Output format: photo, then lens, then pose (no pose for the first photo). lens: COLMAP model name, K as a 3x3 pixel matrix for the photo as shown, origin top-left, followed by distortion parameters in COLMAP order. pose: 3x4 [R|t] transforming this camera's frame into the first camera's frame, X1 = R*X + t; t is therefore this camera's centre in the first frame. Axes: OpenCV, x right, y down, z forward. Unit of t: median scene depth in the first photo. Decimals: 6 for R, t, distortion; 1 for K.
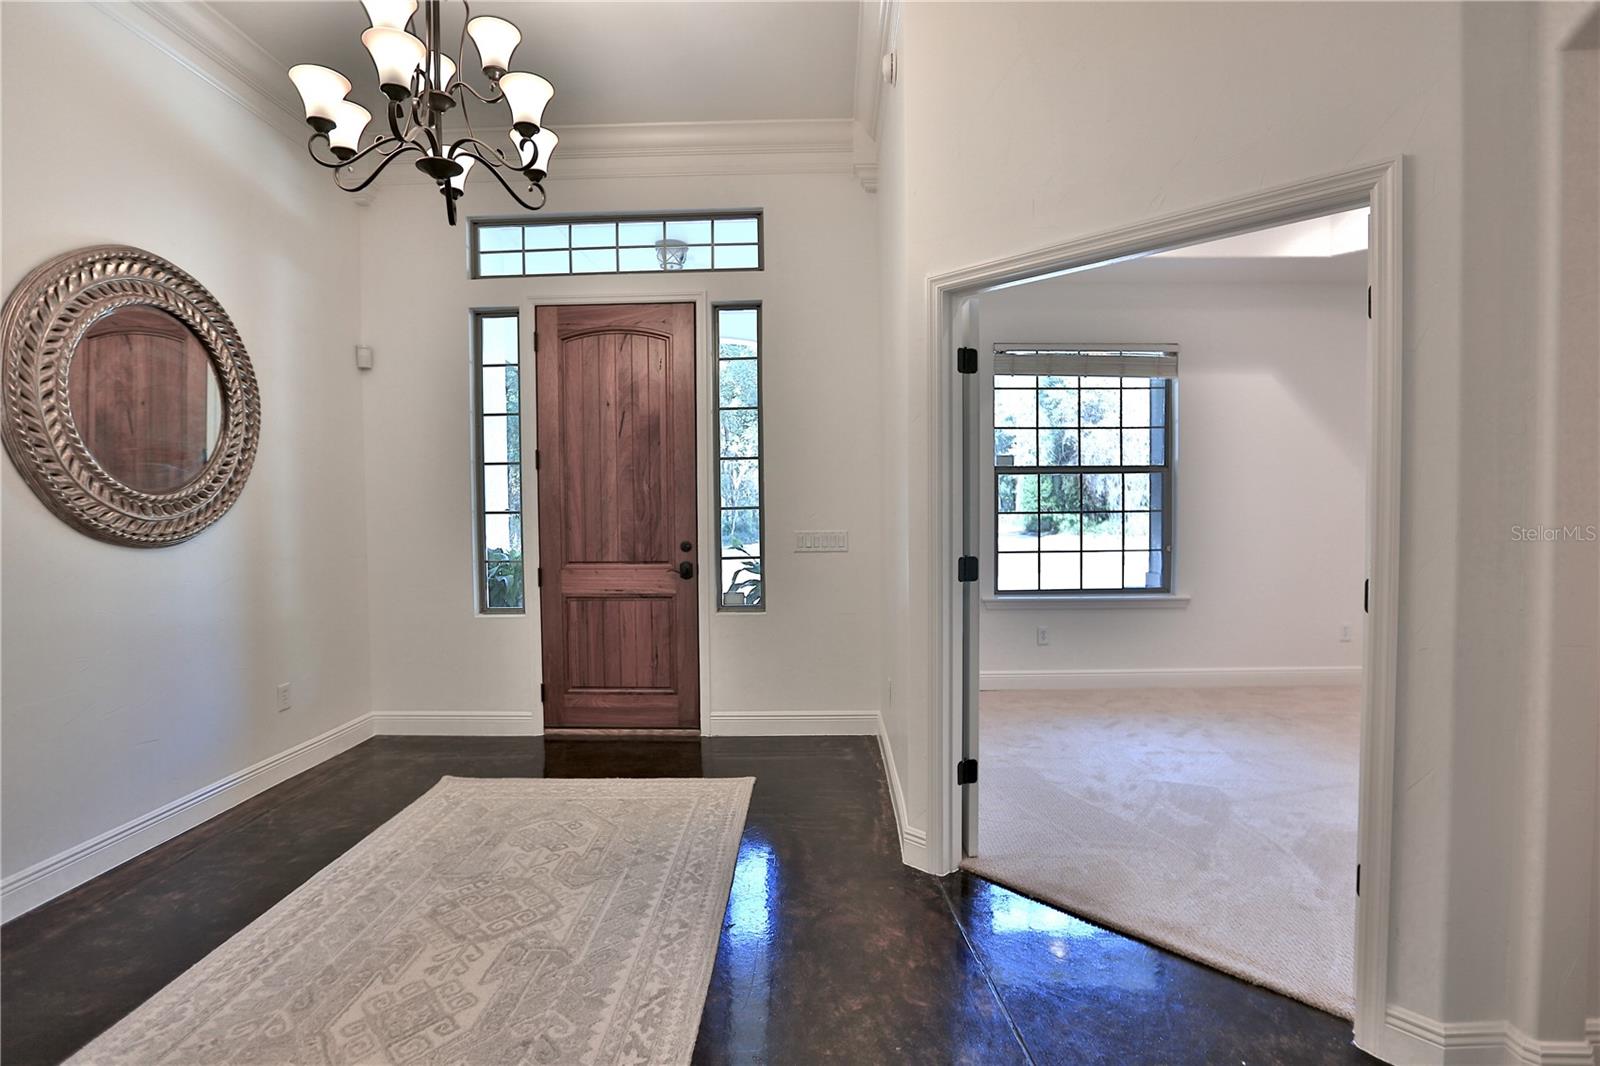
lens RADIAL K [[779.0, 0, 814.1], [0, 779.0, 531.2], [0, 0, 1]] dist [-0.040748, 0.012546]
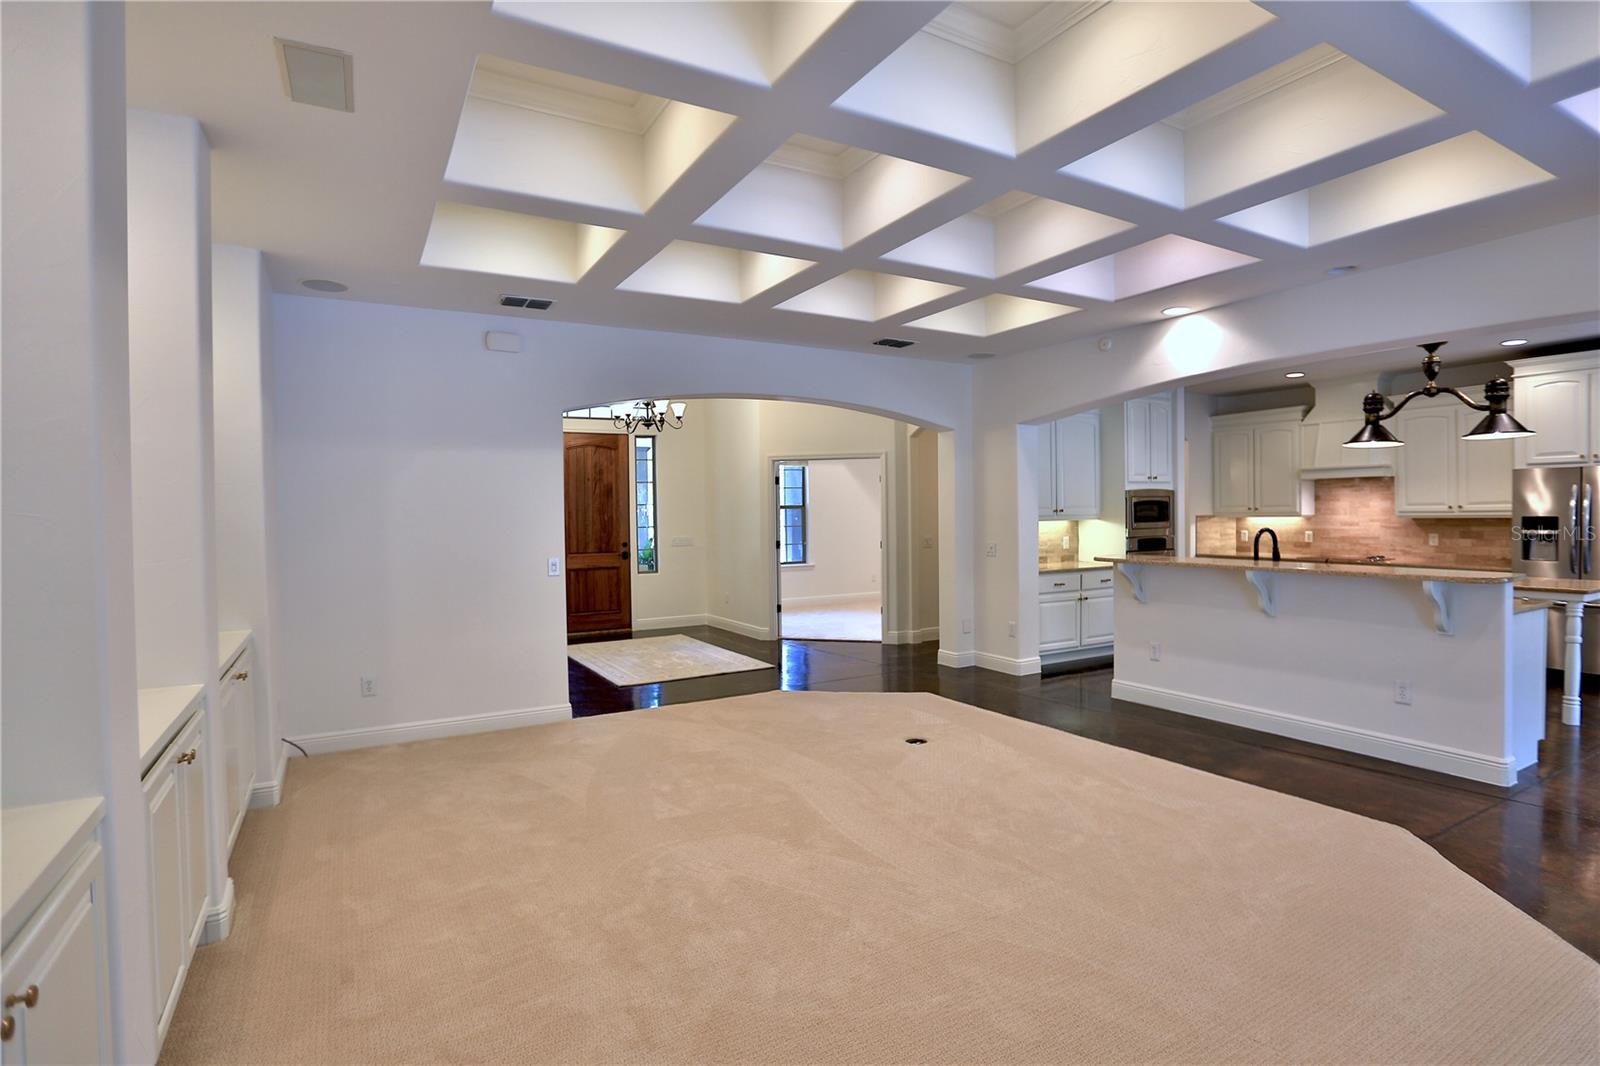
lens RADIAL K [[779.0, 0, 810.5], [0, 779.0, 531.0], [0, 0, 1]] dist [-0.040748, 0.012546]
pose [[0.856749, -0.014402, 0.515532, -0.846533], [0.024733, 0.999607, -0.013179, 0.023233], [-0.515140, 0.024042, 0.856769, -1.152791]]
